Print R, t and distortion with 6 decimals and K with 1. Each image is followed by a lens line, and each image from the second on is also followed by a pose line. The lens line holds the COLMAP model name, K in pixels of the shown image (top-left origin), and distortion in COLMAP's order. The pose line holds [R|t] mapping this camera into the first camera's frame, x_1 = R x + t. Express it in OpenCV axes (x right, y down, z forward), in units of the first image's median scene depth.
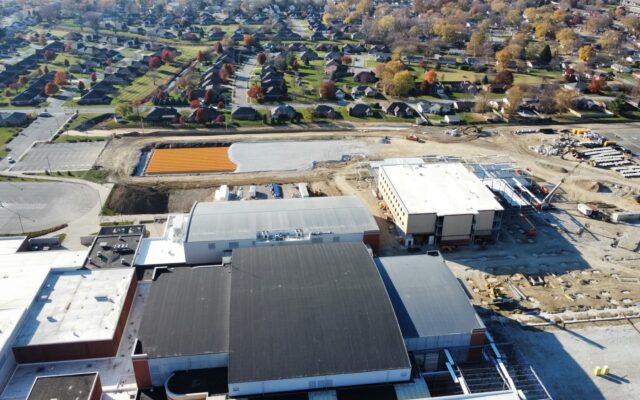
lens RADIAL K [[539.5, 0, 318.4], [0, 539.5, 198.6], [0, 0, 1]] dist [0.002083, -0.010450]
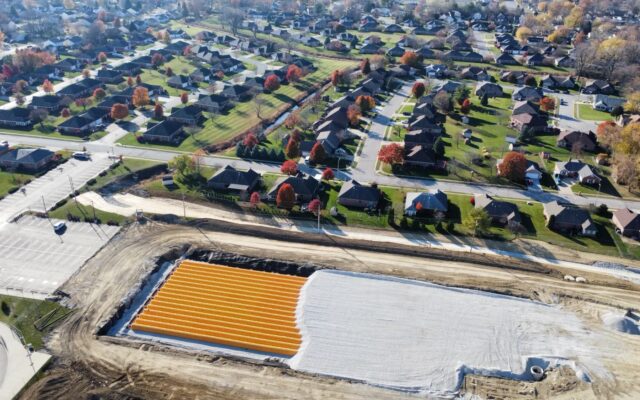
lens RADIAL K [[539.5, 0, 322.7], [0, 539.5, 200.8], [0, 0, 1]] dist [0.002083, -0.010450]
pose [[0.949591, 0.152306, -0.274008, -0.011886], [-0.151786, 0.988140, 0.023231, -0.139930], [0.274297, 0.019531, 0.961447, 0.364718]]
